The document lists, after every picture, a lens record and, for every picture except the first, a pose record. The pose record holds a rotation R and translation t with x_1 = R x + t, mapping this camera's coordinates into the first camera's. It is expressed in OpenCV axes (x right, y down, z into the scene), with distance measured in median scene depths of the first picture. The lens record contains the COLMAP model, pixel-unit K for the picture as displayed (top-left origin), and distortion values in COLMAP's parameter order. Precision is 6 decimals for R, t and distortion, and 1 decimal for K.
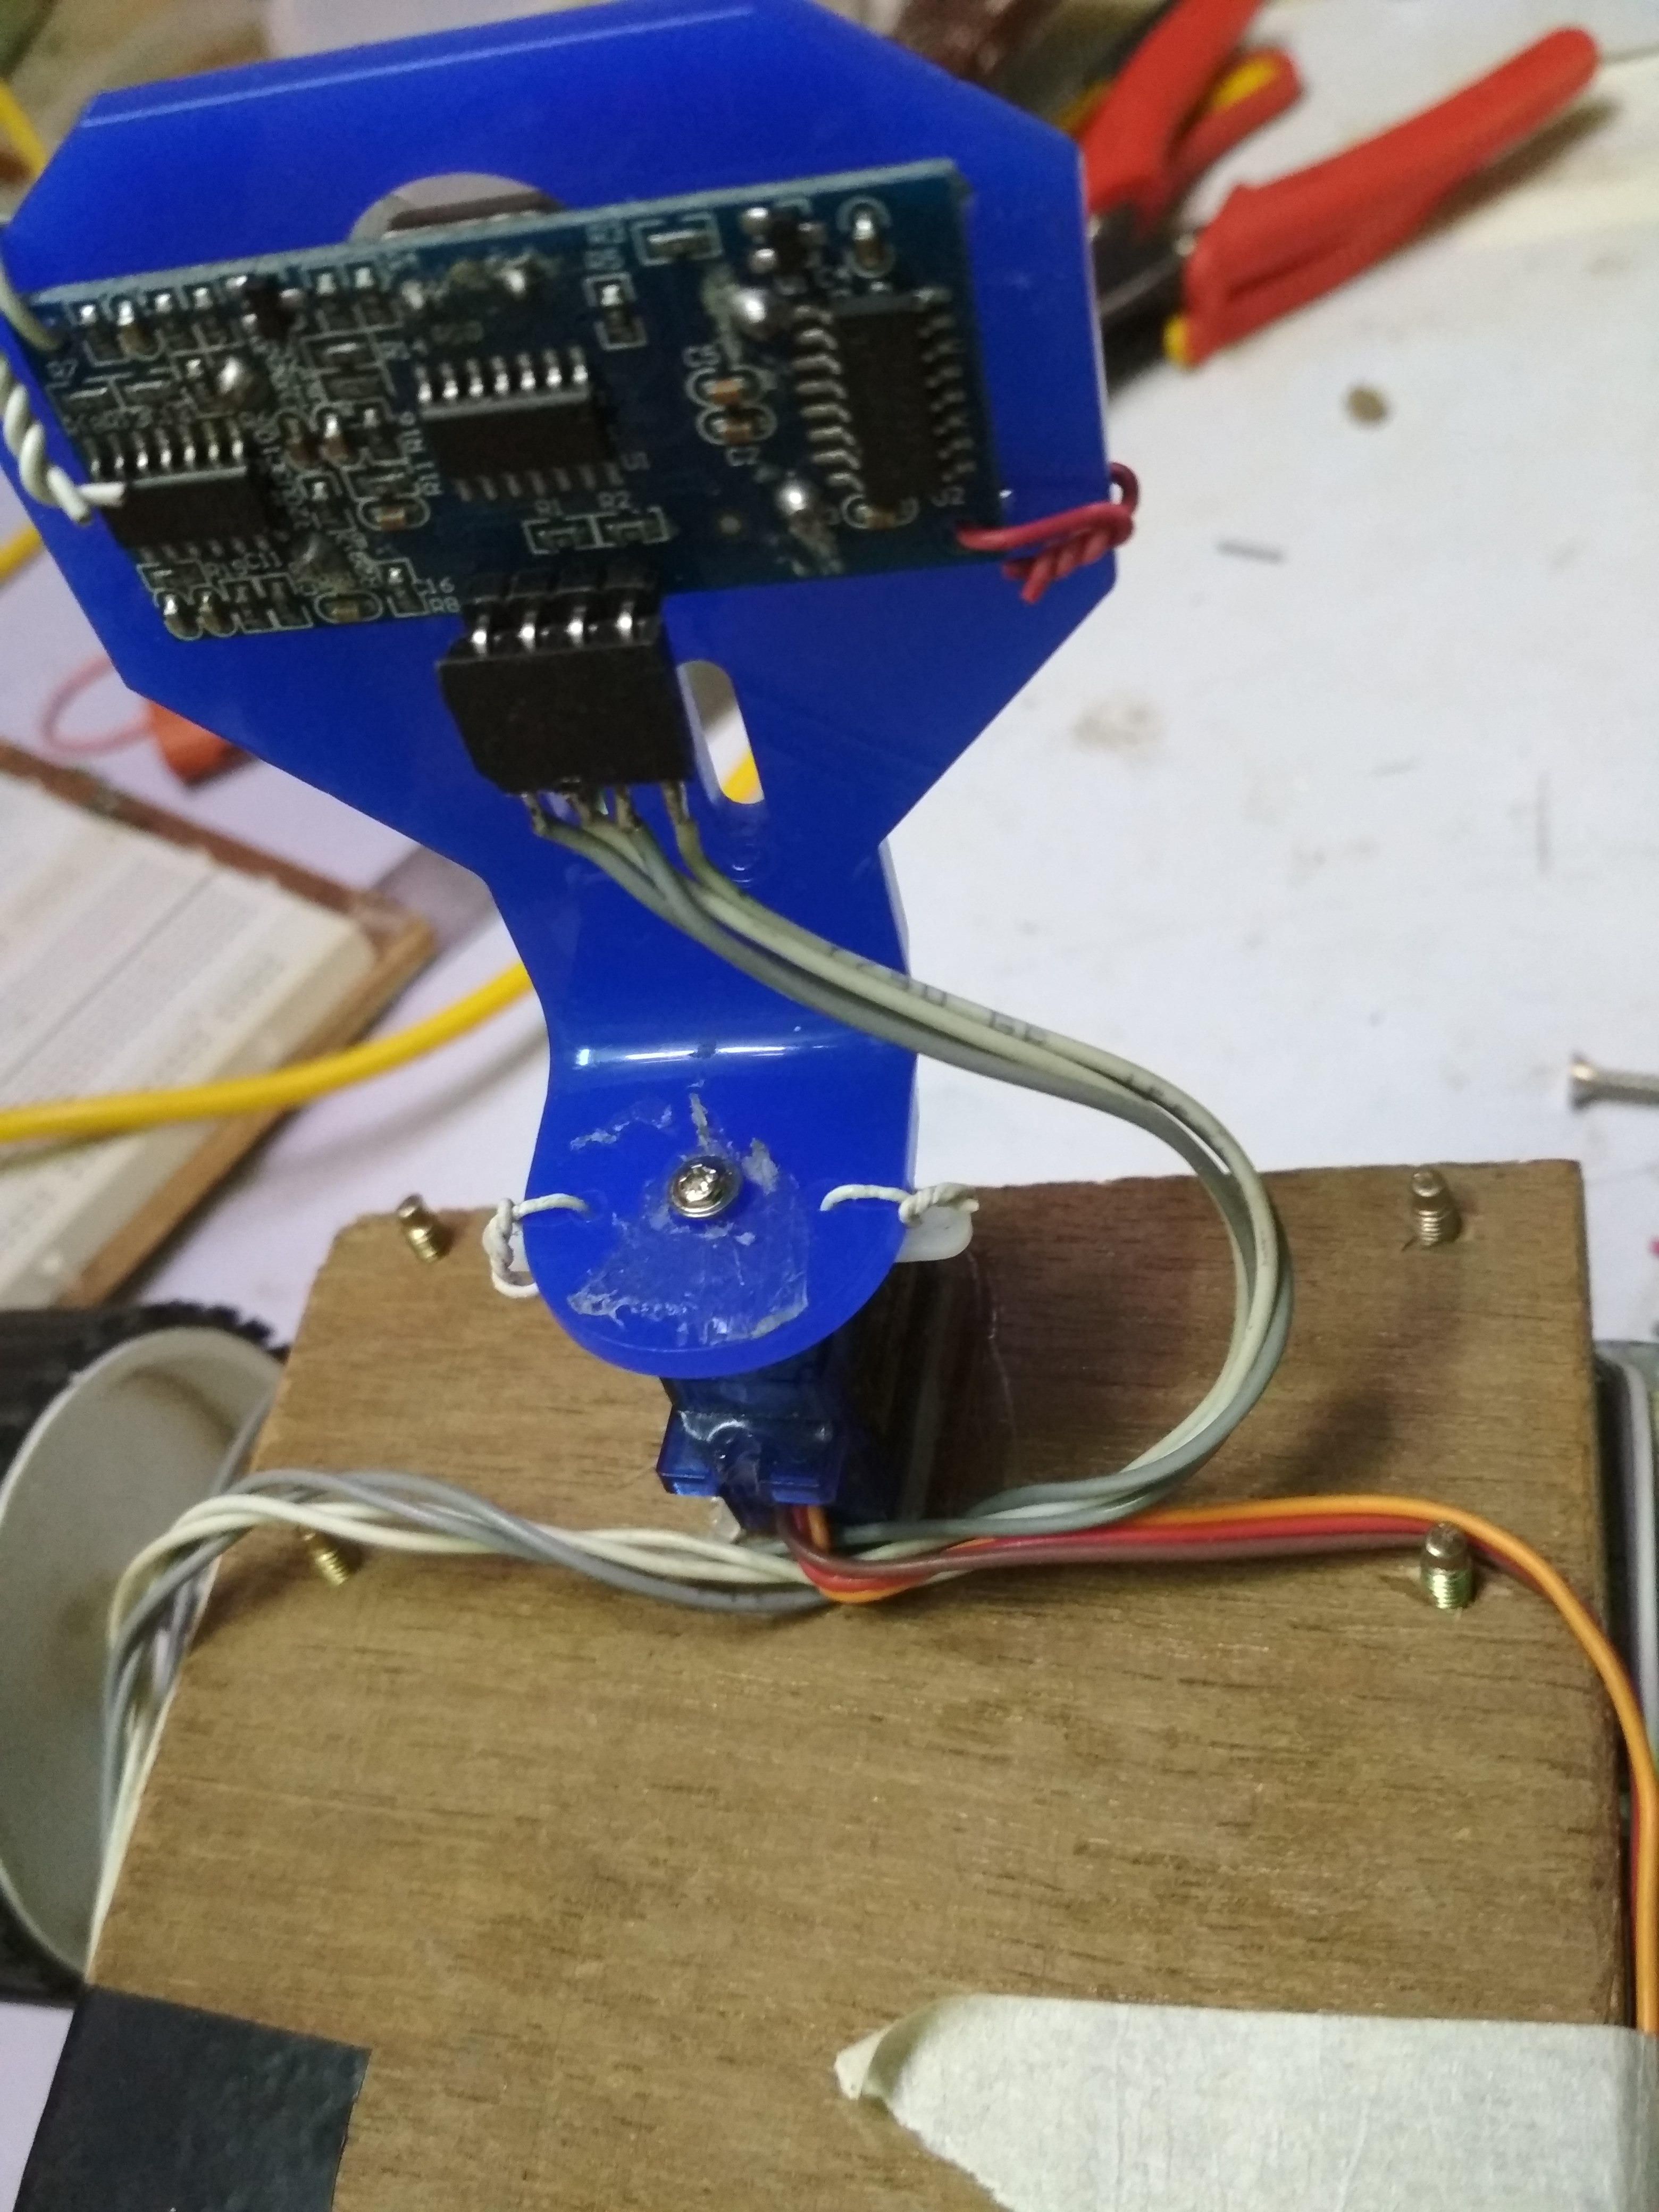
lens RADIAL K [[2080.0, 0, 829.5], [0, 2080.0, 1106.0], [0, 0, 1]] dist [0.082020, -0.267370]
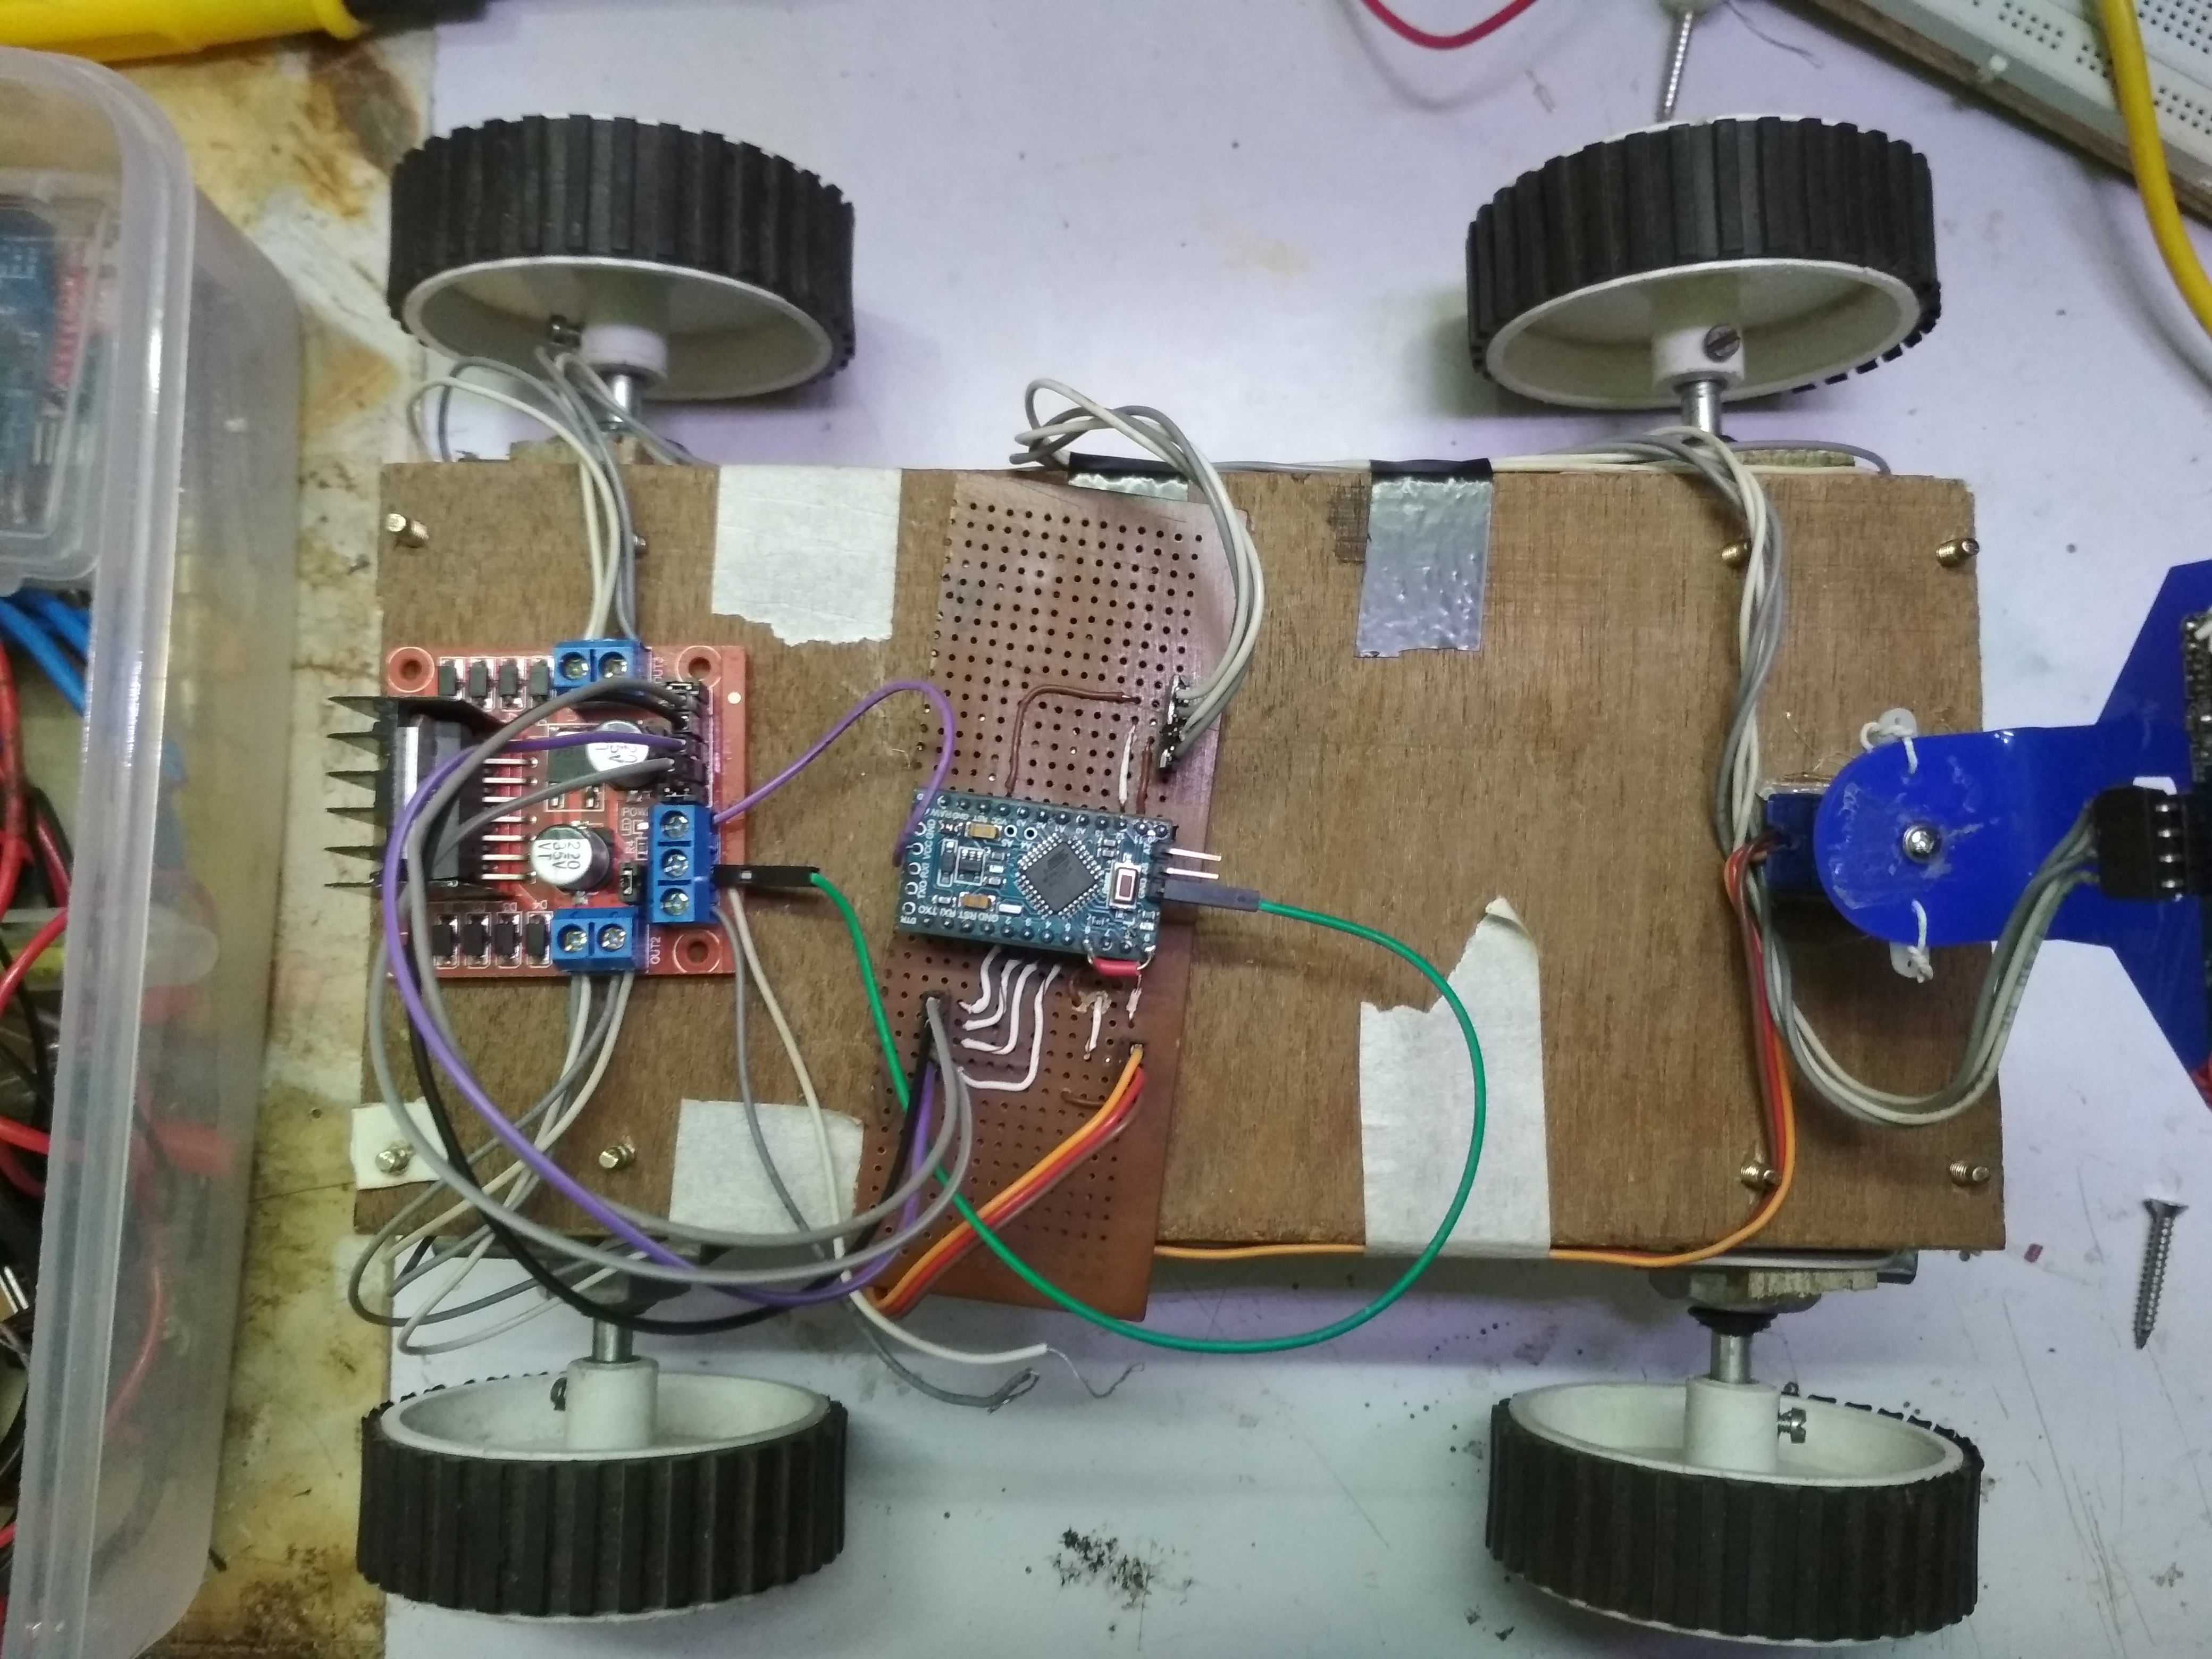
lens RADIAL K [[2080.0, 0, 1106.0], [0, 2080.0, 829.5], [0, 0, 1]] dist [0.082020, -0.267370]
pose [[0.141088, 0.967507, 0.209822, -0.538099], [-0.823188, -0.003087, 0.567761, -0.402525], [0.549960, -0.252827, 0.796004, -0.865672]]
